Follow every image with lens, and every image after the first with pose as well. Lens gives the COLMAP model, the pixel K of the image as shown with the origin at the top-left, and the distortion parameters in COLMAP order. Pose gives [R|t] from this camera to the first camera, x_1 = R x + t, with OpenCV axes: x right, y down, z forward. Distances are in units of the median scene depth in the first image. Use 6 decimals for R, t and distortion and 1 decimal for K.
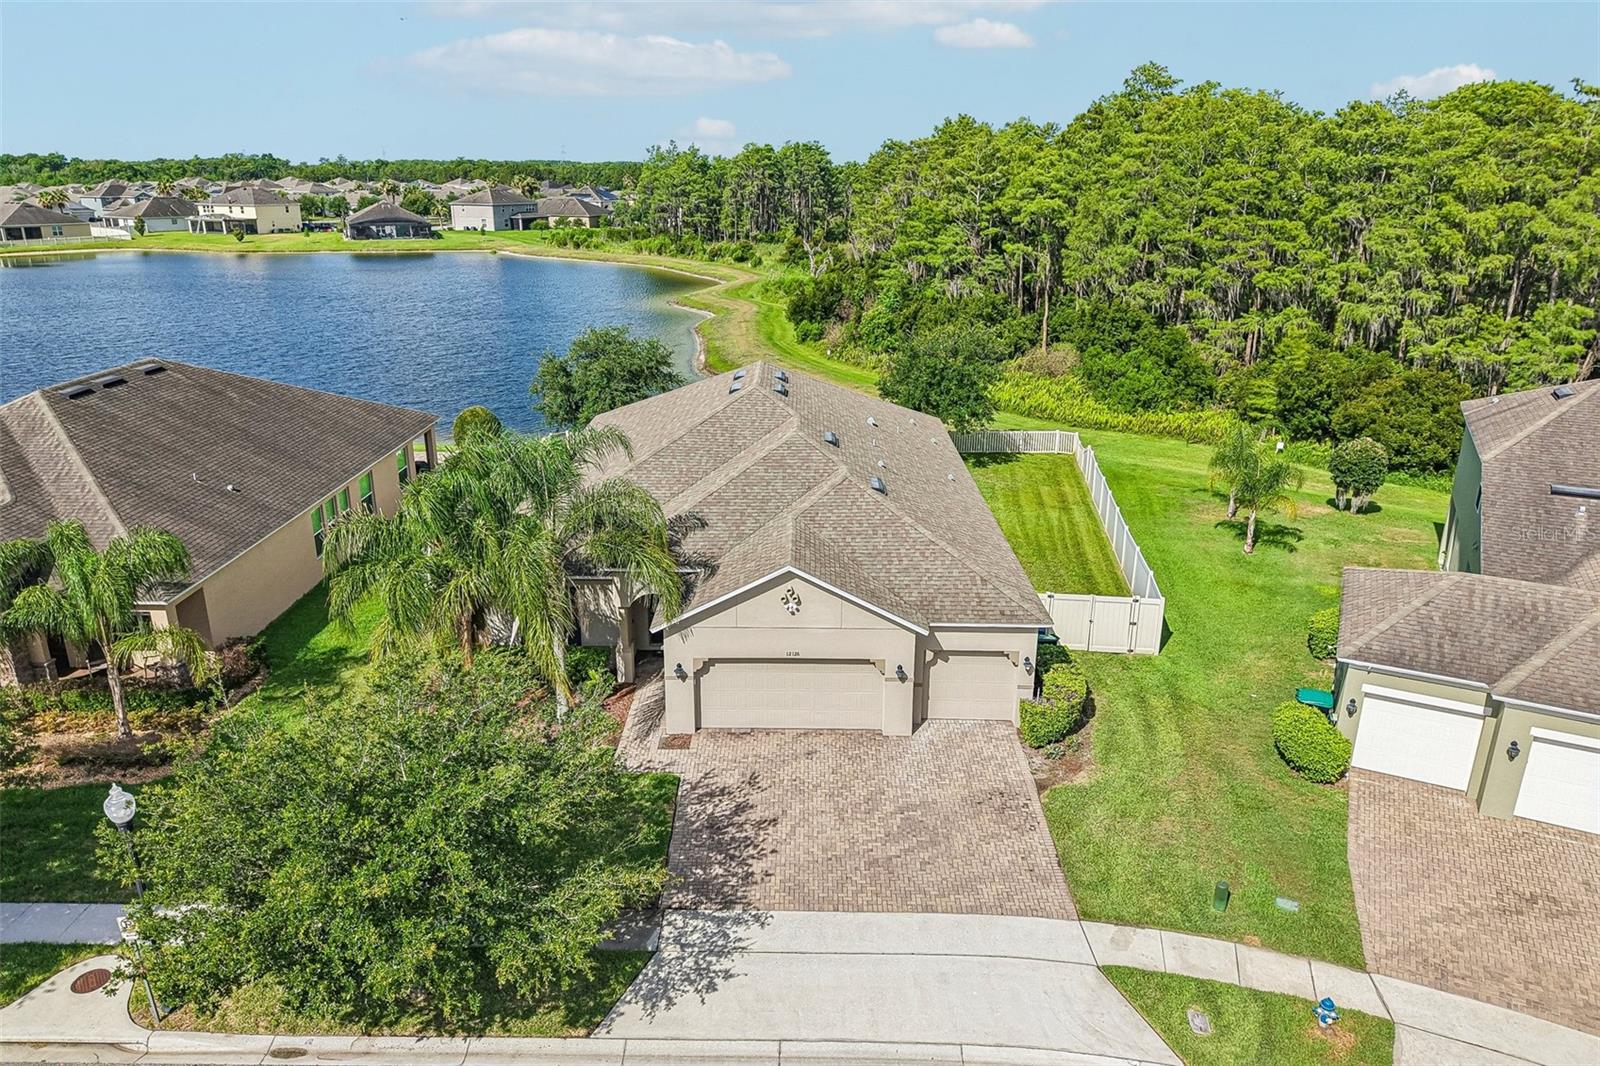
lens RADIAL K [[1068.5, 0, 793.1], [0, 1068.5, 526.2], [0, 0, 1]] dist [0.022219, -0.021180]
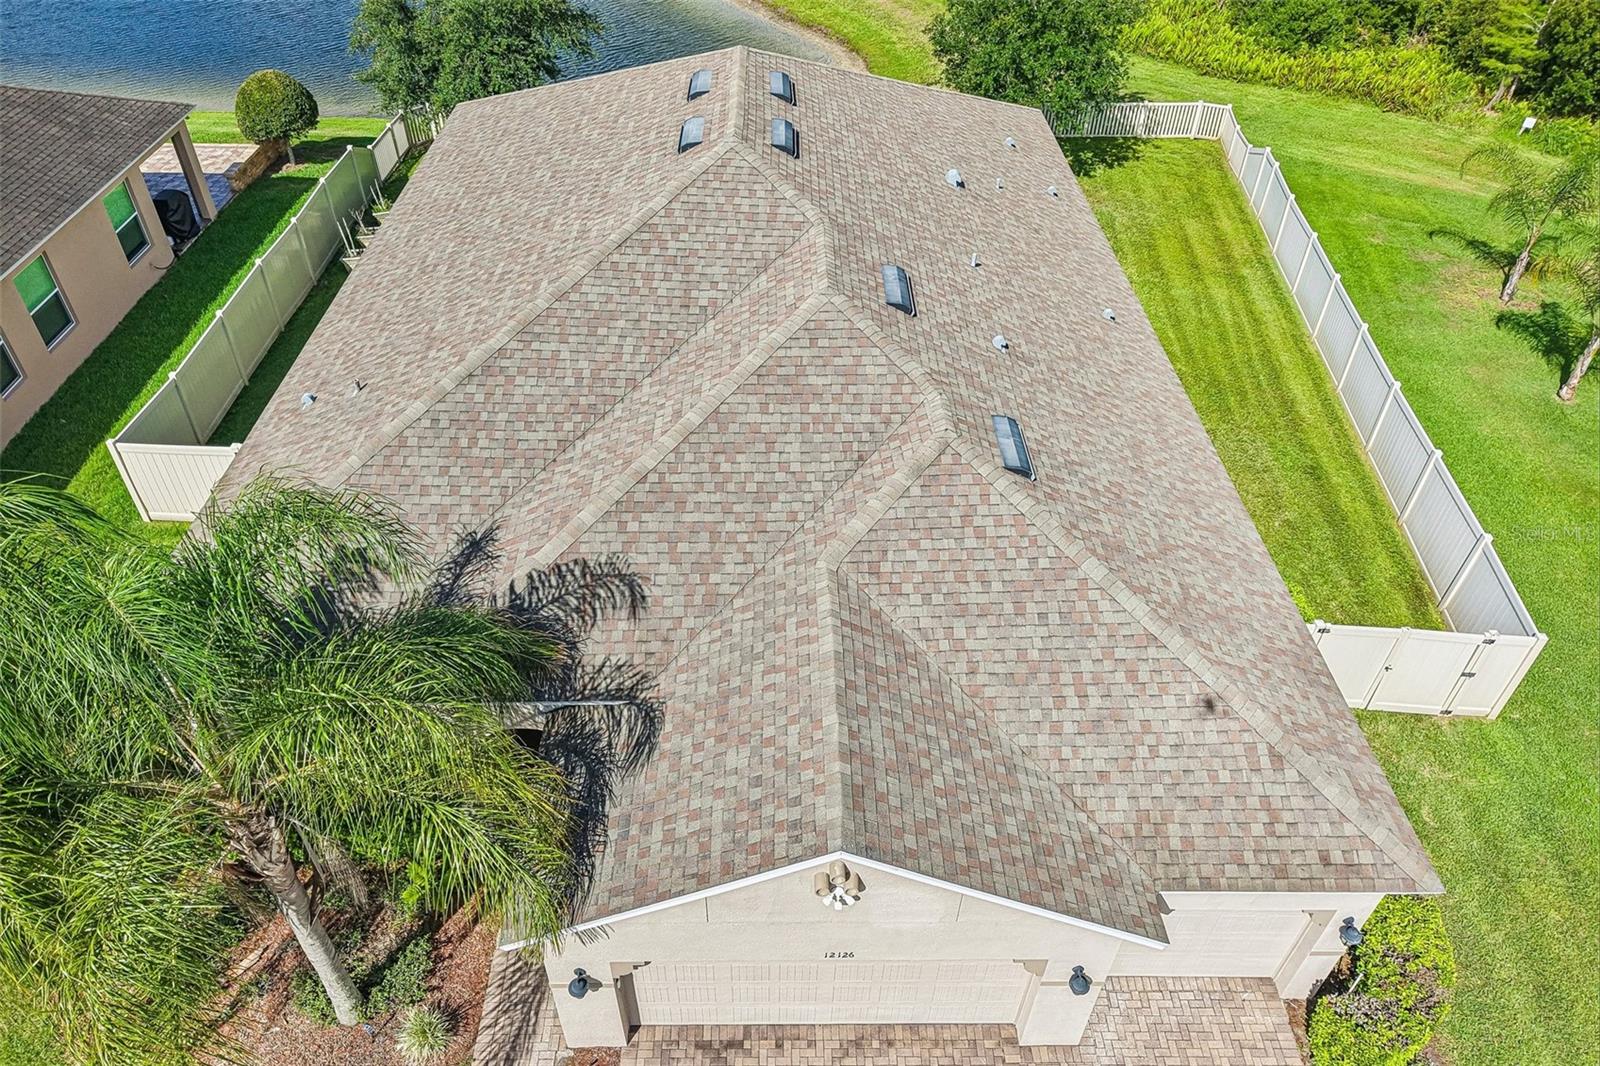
lens RADIAL K [[1068.5, 0, 792.2], [0, 1068.5, 537.7], [0, 0, 1]] dist [0.022219, -0.021180]
pose [[0.999754, -0.007945, 0.020700, -0.012644], [-0.000705, 0.921738, 0.387812, -0.096895], [-0.022161, -0.387731, 0.921506, 0.308425]]
